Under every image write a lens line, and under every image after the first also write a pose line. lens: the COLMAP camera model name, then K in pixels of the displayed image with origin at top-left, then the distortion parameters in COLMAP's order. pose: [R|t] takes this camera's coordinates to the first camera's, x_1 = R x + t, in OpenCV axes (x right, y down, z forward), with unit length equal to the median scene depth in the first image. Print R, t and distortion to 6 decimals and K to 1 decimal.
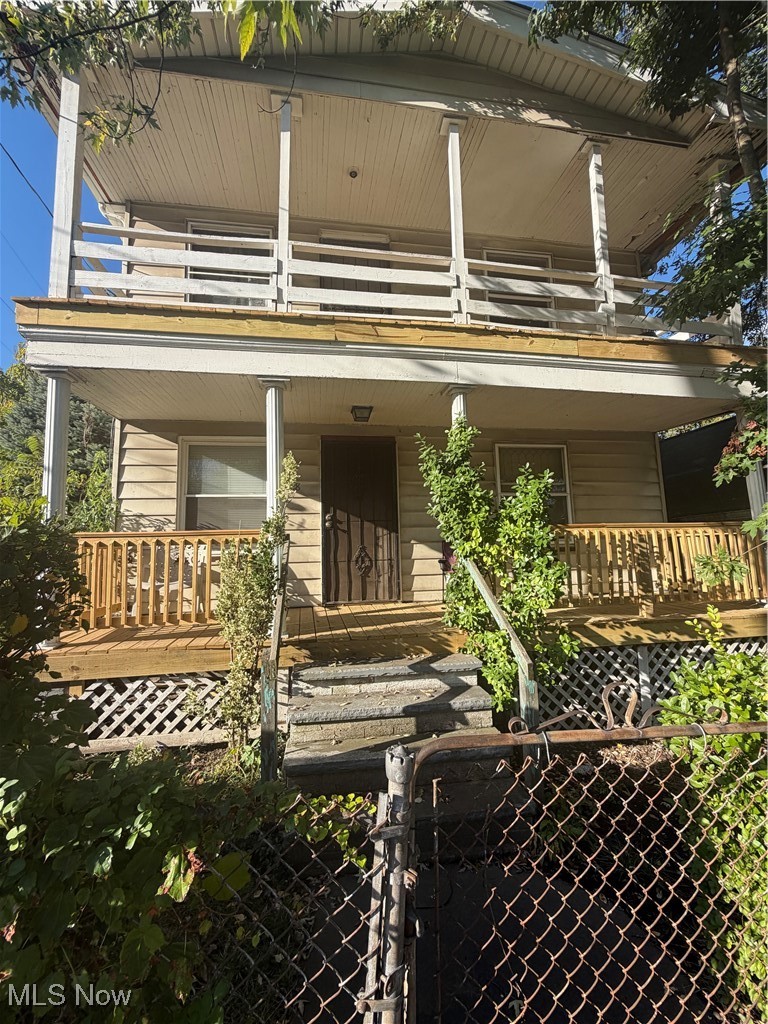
lens RADIAL K [[413.5, 0, 384.0], [0, 413.5, 512.0], [0, 0, 1]] dist [-0.015236, -0.000040]
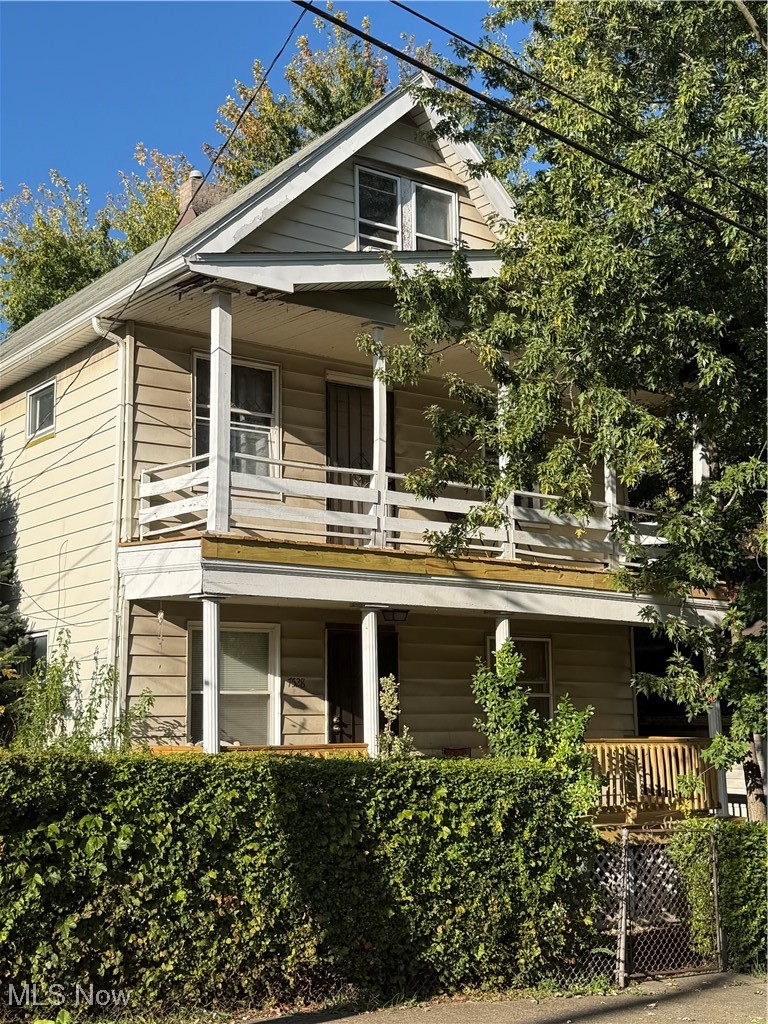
lens RADIAL K [[1220.6, 0, 384.0], [0, 1220.6, 512.0], [0, 0, 1]] dist [0.019370, 0.015604]
pose [[0.889158, 0.095344, 0.447557, -1.559437], [-0.062264, 0.994165, -0.088091, -0.255329], [-0.453344, 0.050461, 0.889906, -1.735378]]
